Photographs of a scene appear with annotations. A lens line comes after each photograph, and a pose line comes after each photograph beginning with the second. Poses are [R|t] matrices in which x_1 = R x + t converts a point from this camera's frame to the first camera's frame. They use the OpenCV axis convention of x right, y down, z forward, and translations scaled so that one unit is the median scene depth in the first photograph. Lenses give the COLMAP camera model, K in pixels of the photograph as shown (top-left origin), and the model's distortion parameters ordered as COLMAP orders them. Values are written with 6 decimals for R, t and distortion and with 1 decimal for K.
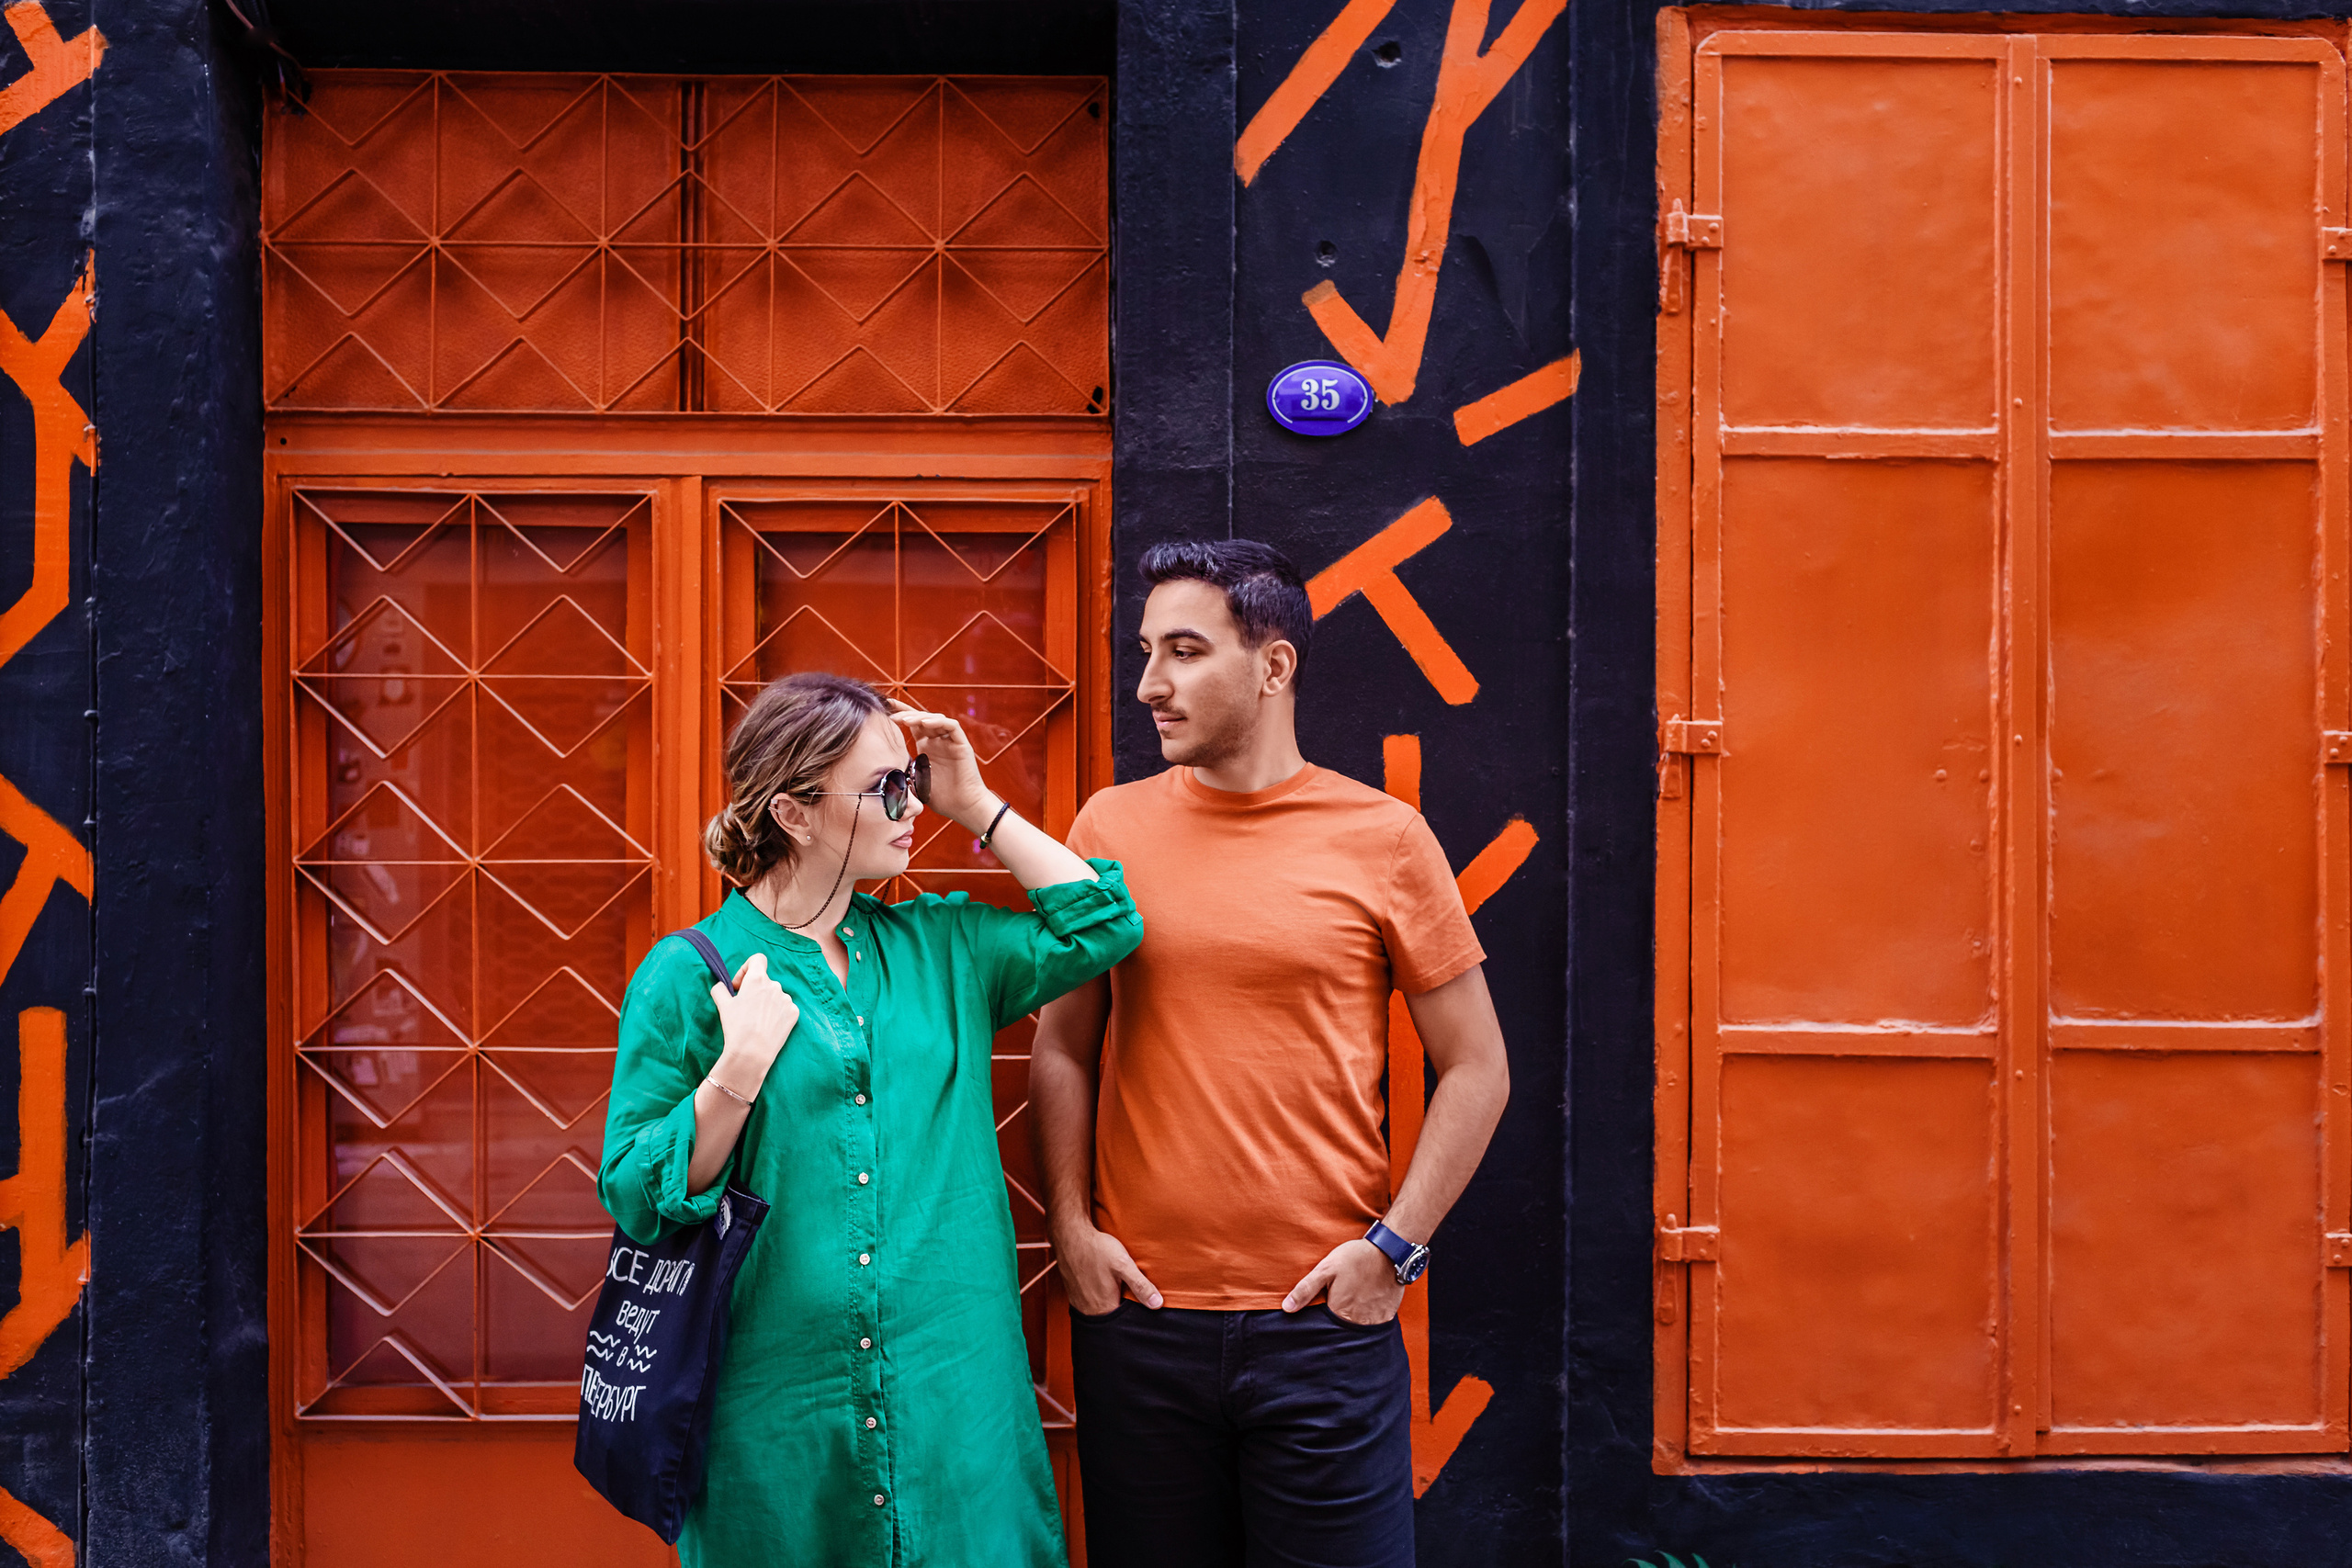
lens RADIAL K [[2355.3, 0, 1133.3], [0, 2355.3, 785.6], [0, 0, 1]] dist [0.002626, 0.008293]
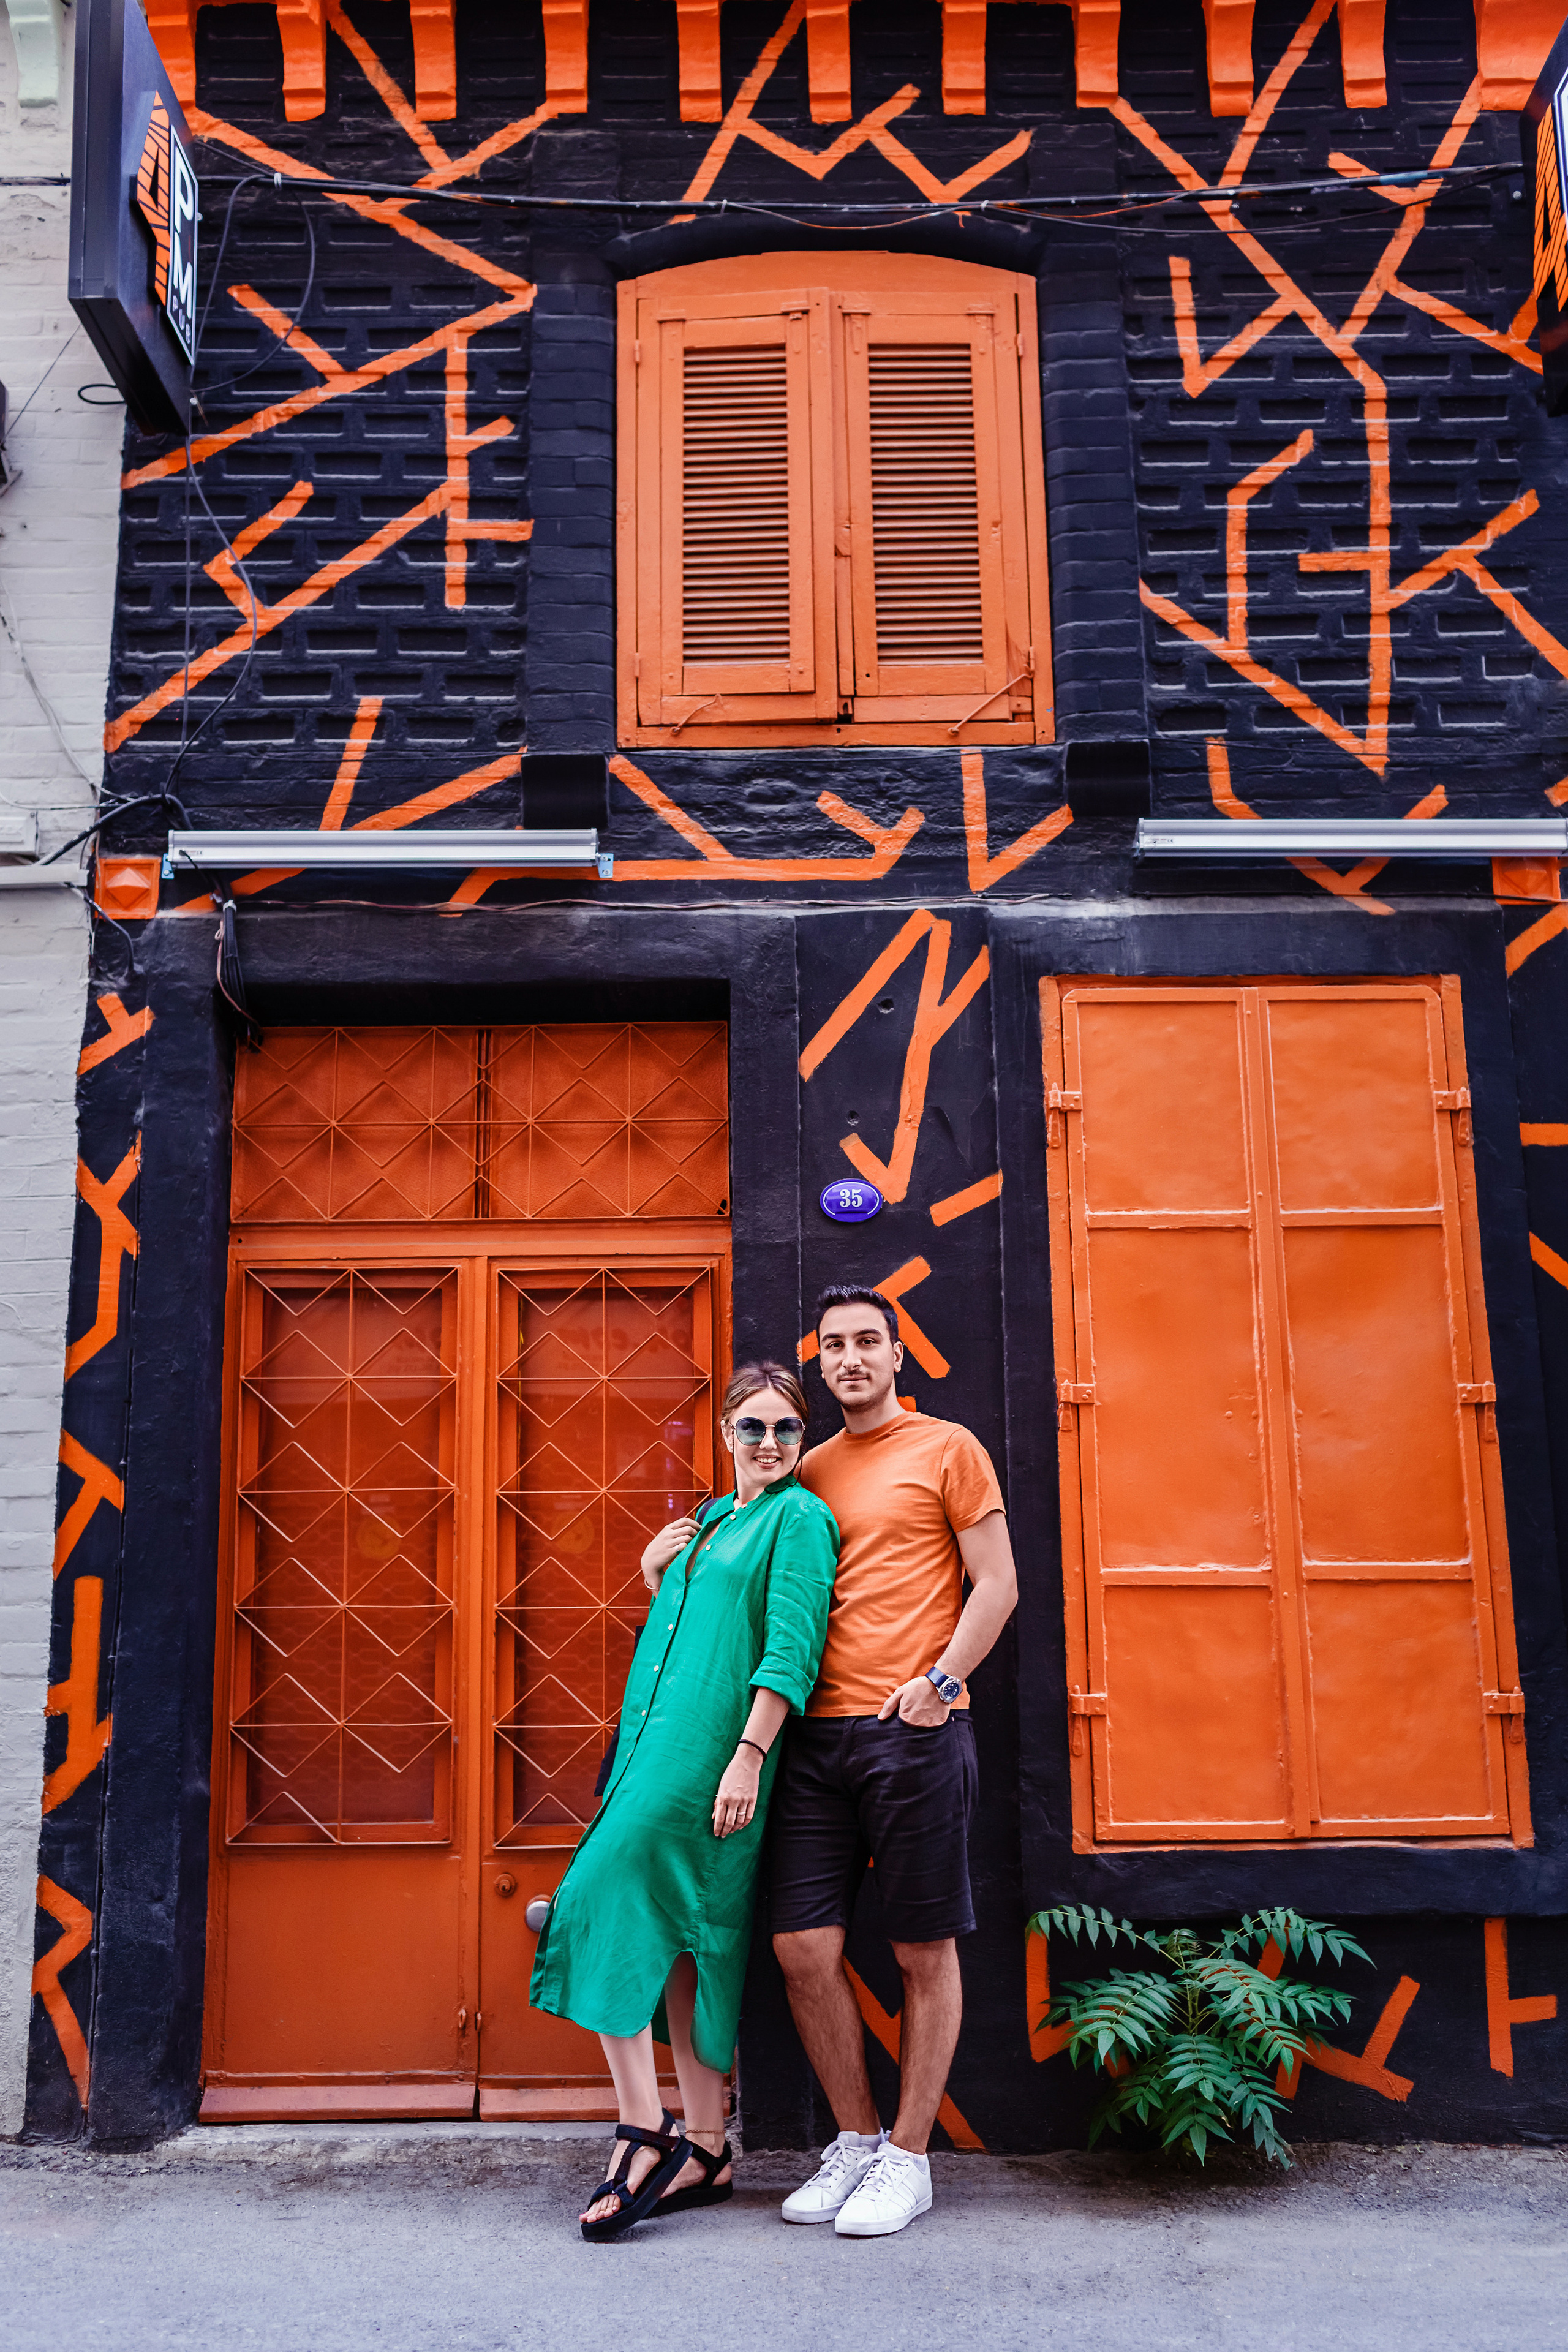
lens RADIAL K [[2373.2, 0, 786.5], [0, 2373.2, 1210.1], [0, 0, 1]] dist [0.006311, -0.003604]
pose [[0.999529, -0.020017, -0.023256, 0.071991], [0.014805, 0.978460, -0.205904, 0.194544], [0.026877, 0.205463, 0.978296, -0.677604]]
